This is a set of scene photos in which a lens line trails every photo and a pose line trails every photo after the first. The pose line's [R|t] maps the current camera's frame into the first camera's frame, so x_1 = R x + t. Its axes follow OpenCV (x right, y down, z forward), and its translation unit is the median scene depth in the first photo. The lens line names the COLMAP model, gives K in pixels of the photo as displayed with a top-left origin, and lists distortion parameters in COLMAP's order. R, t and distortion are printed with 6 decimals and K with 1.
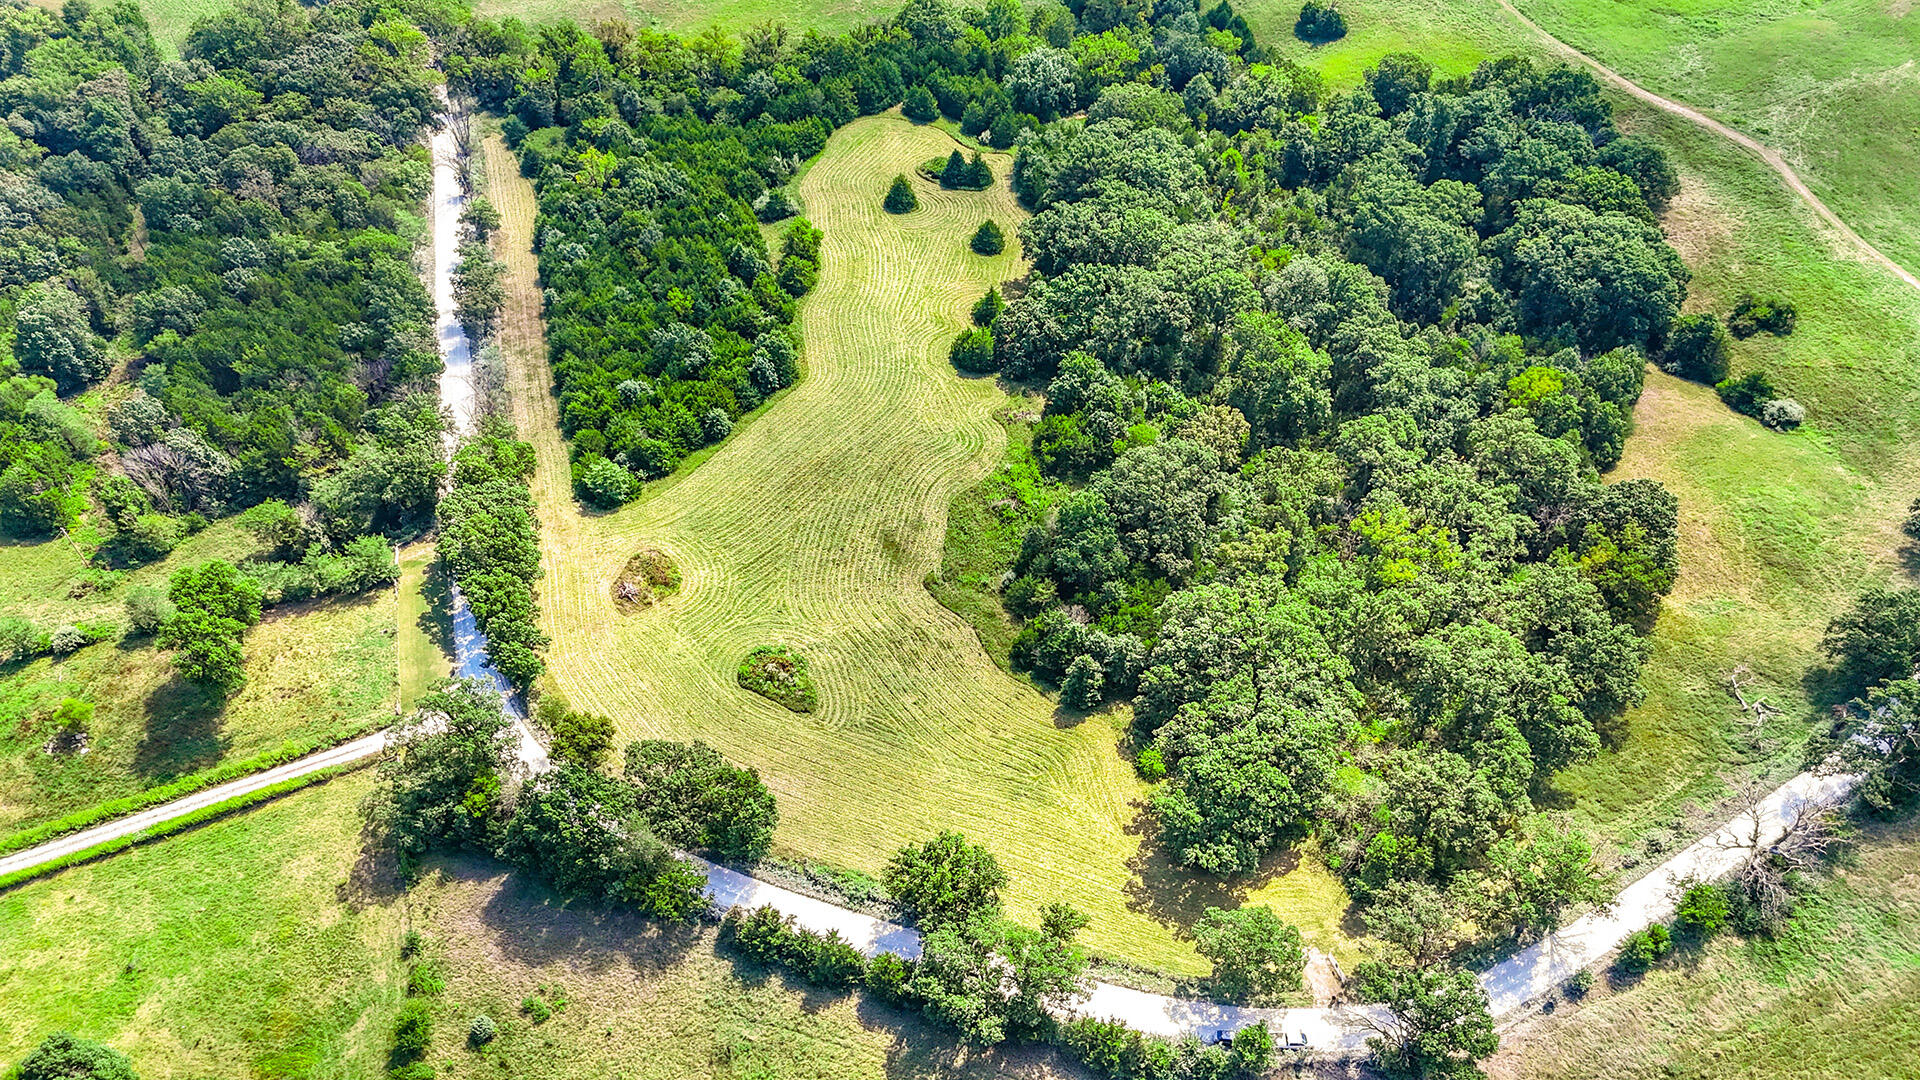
lens RADIAL K [[1422.2, 0, 962.9], [0, 1422.2, 535.0], [0, 0, 1]] dist [0.084877, -0.053766]
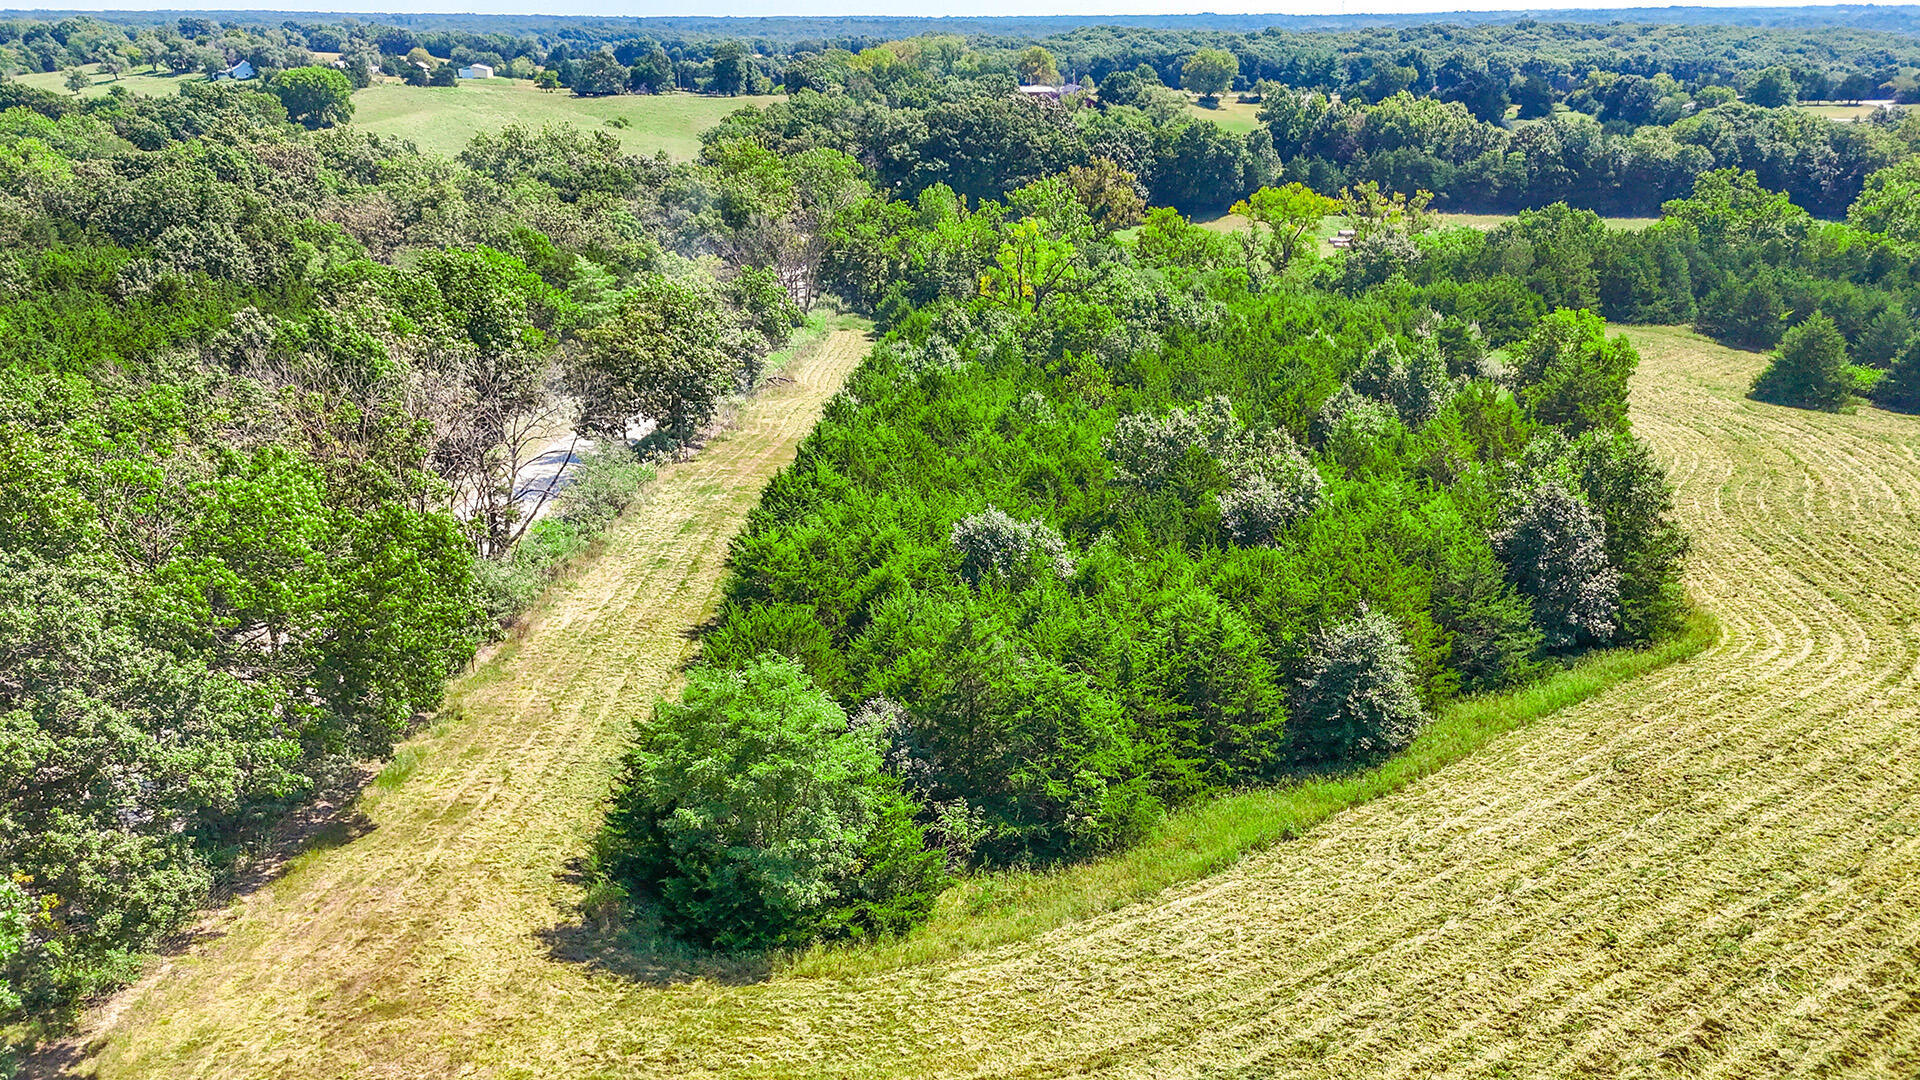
lens RADIAL K [[1422.2, 0, 971.3], [0, 1422.2, 543.0], [0, 0, 1]] dist [0.084877, -0.053766]
pose [[0.951200, 0.122761, -0.283105, -0.168550], [-0.231667, 0.890150, -0.392383, -0.001562], [0.203837, 0.438821, 0.875150, 0.792937]]
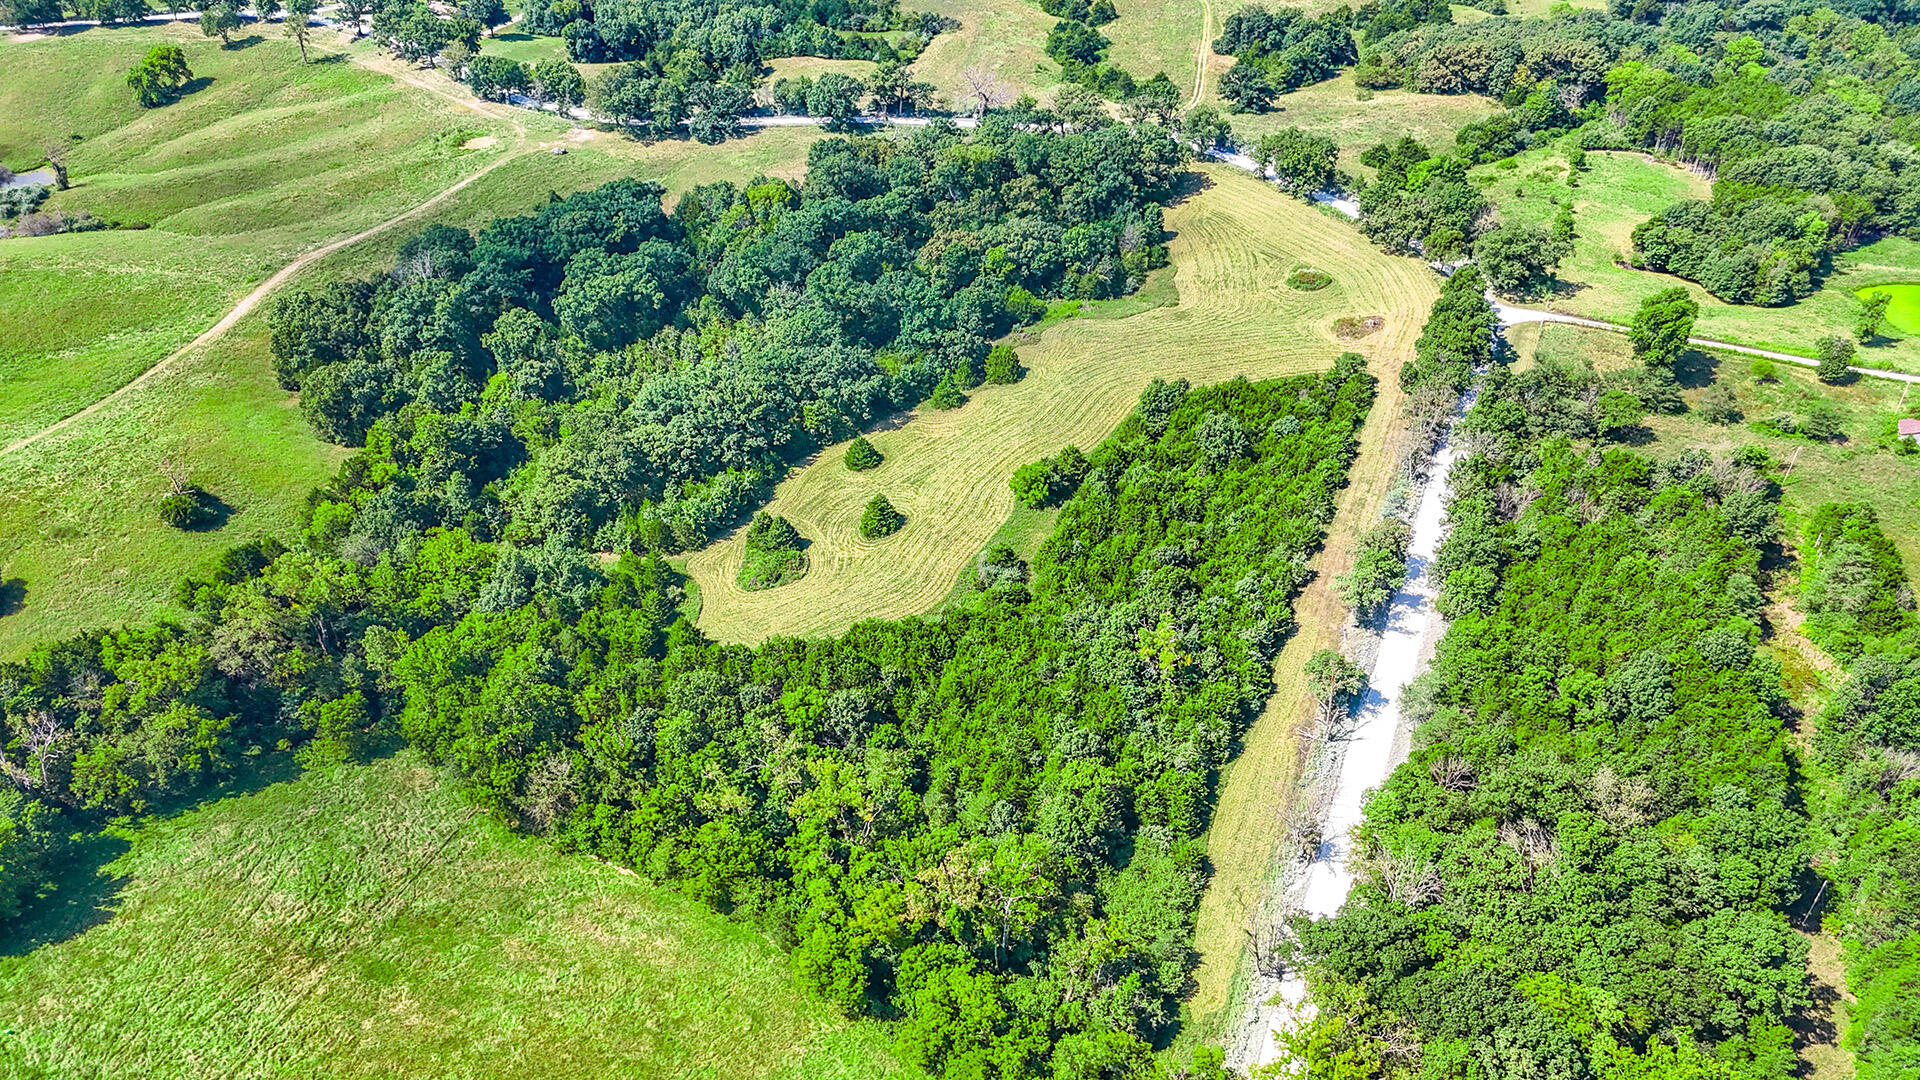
lens RADIAL K [[1422.2, 0, 959.2], [0, 1422.2, 545.7], [0, 0, 1]] dist [0.084877, -0.053766]
pose [[-0.764232, -0.362032, 0.533744, -0.680183], [0.476820, 0.240089, 0.845577, -1.171058], [-0.434272, 0.900716, -0.010860, 1.238298]]
